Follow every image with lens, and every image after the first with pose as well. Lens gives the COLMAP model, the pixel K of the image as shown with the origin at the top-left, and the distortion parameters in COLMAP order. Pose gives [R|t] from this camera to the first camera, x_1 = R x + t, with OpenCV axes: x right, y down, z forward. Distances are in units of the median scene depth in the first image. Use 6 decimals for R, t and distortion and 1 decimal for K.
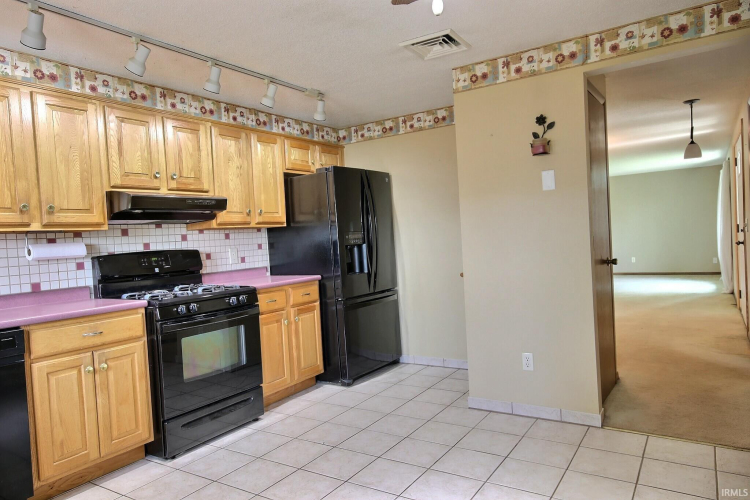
lens RADIAL K [[489.4, 0, 375.0], [0, 489.4, 250.0], [0, 0, 1]] dist [0.002931, 0.002643]
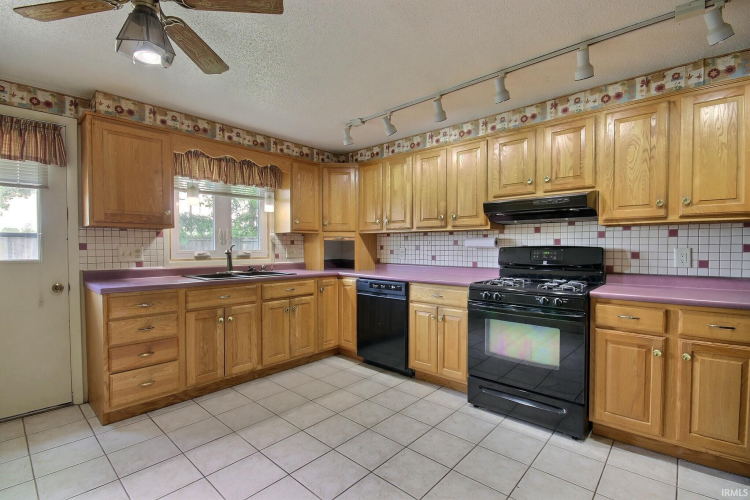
lens RADIAL K [[344.5, 0, 374.5], [0, 344.5, 253.4], [0, 0, 1]] dist [-0.020740, -0.000885]
pose [[-0.157103, 0.073929, -0.984811, 0.410521], [-0.013878, 0.996930, 0.077053, -0.037536], [0.987485, 0.025773, -0.155595, 0.725135]]
